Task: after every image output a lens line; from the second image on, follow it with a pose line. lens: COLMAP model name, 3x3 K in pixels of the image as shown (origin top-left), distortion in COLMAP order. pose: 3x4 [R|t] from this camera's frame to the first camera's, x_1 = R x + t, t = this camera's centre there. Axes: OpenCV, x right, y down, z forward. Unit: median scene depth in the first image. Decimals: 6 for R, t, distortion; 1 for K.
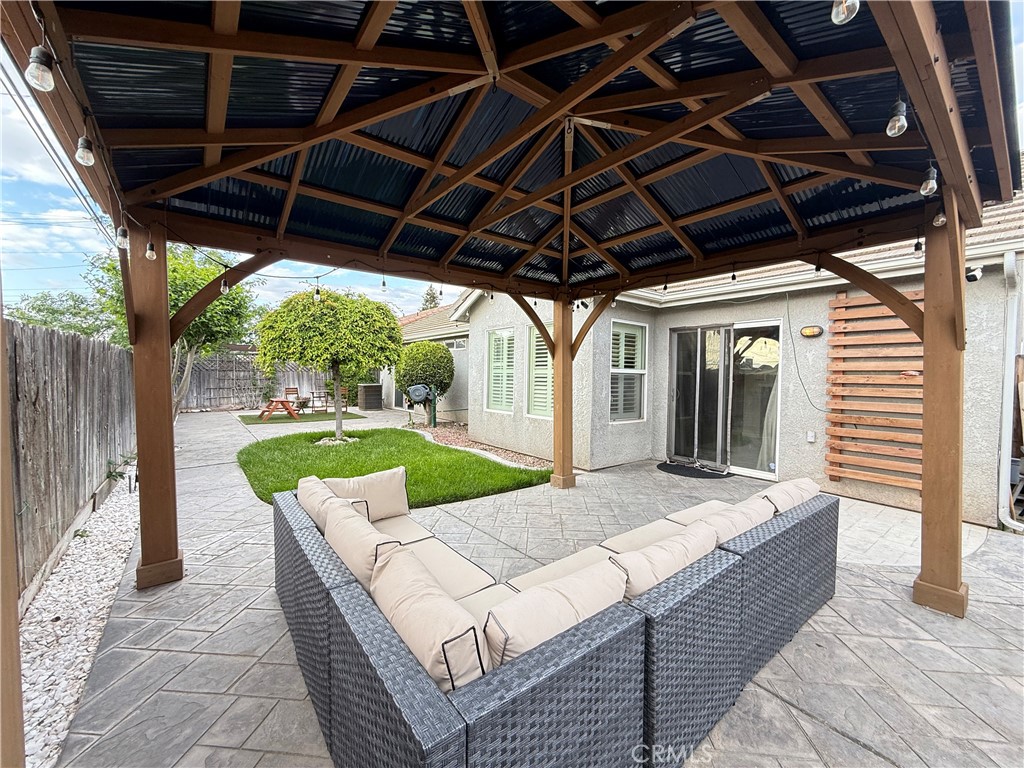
lens RADIAL K [[407.6, 0, 510.3], [0, 407.6, 383.9], [0, 0, 1]] dist [-0.000513, 0.000094]
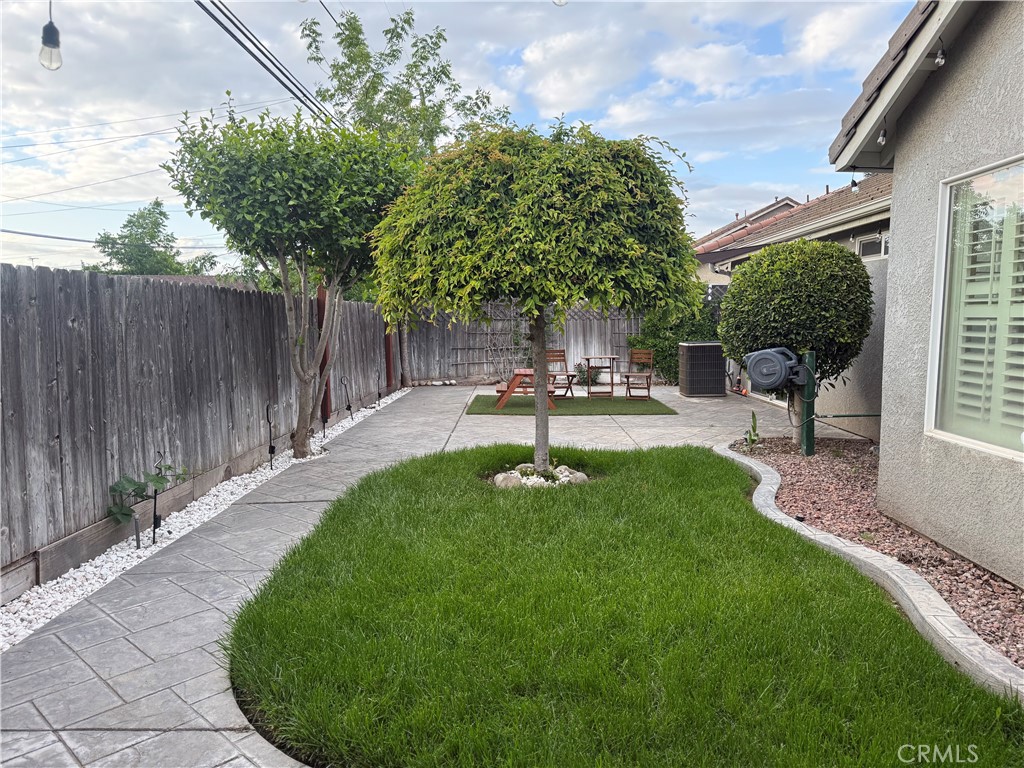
lens RADIAL K [[713.1, 0, 512.0], [0, 713.1, 384.0], [0, 0, 1]] dist [0.087046, -0.123237]
pose [[0.781747, 0.042739, -0.622129, 0.038652], [-0.003123, 0.997904, 0.064630, -0.011630], [0.623588, -0.048581, 0.780242, 0.378437]]
